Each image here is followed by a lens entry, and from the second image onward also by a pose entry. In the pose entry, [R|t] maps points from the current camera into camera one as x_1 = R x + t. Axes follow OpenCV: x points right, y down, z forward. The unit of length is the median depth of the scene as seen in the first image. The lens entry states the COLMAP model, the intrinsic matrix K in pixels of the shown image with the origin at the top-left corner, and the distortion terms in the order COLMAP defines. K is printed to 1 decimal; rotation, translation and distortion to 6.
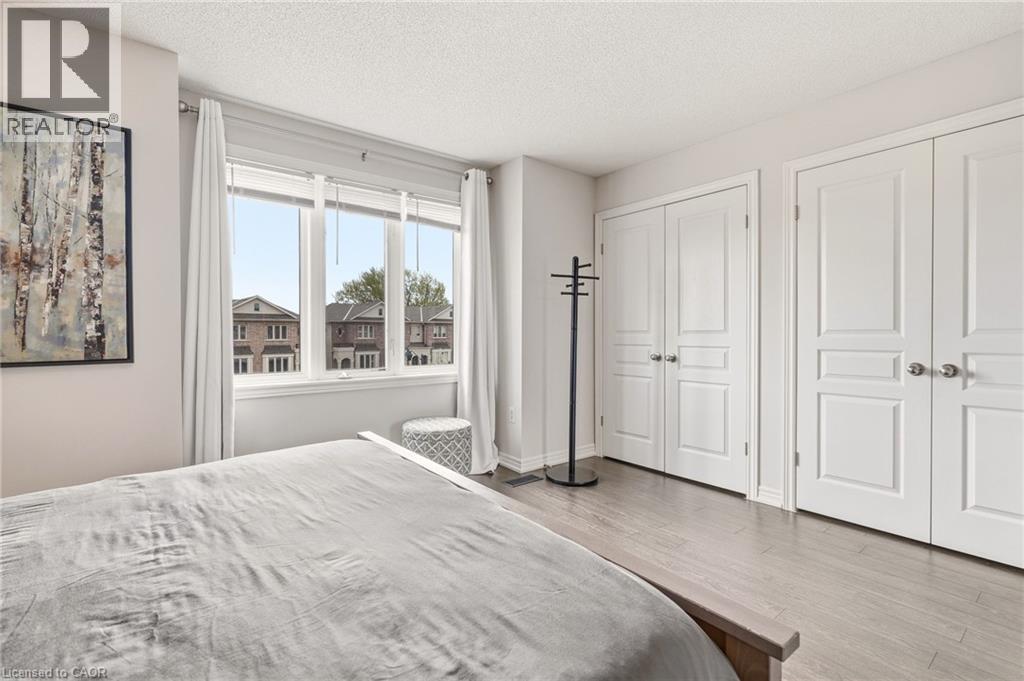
lens RADIAL K [[460.7, 0, 509.2], [0, 460.7, 337.6], [0, 0, 1]] dist [-0.014530, 0.006321]
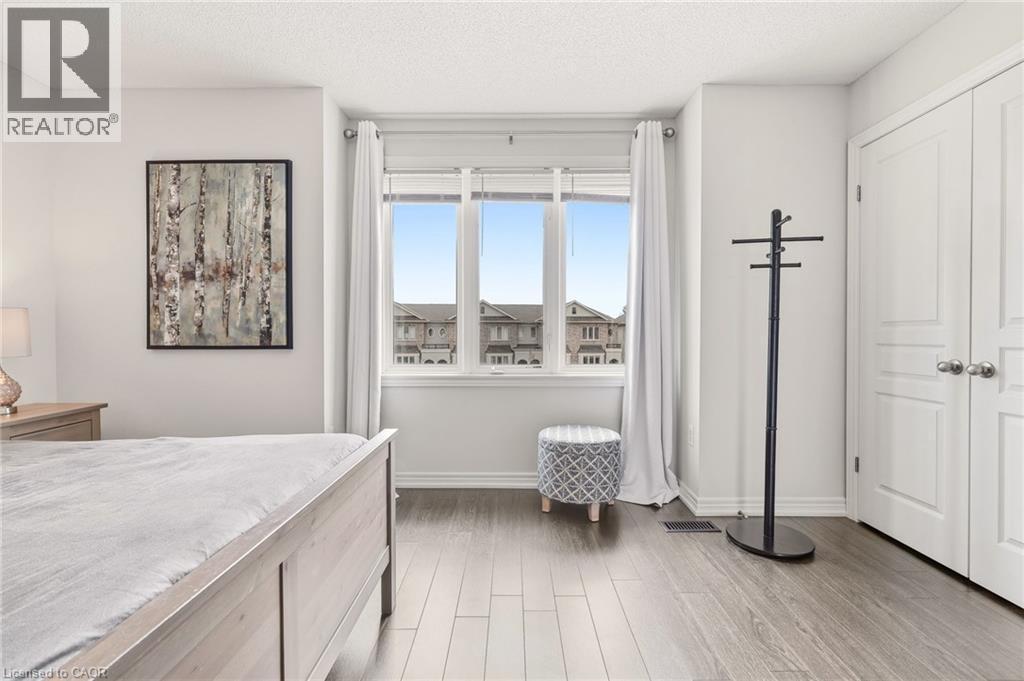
lens RADIAL K [[460.7, 0, 509.2], [0, 460.7, 337.6], [0, 0, 1]] dist [-0.014530, 0.006321]
pose [[0.786098, 0.006939, -0.618063, 0.286707], [-0.008825, 0.999961, 0.000002, 0.013537], [0.618039, 0.005453, 0.786129, 0.277241]]
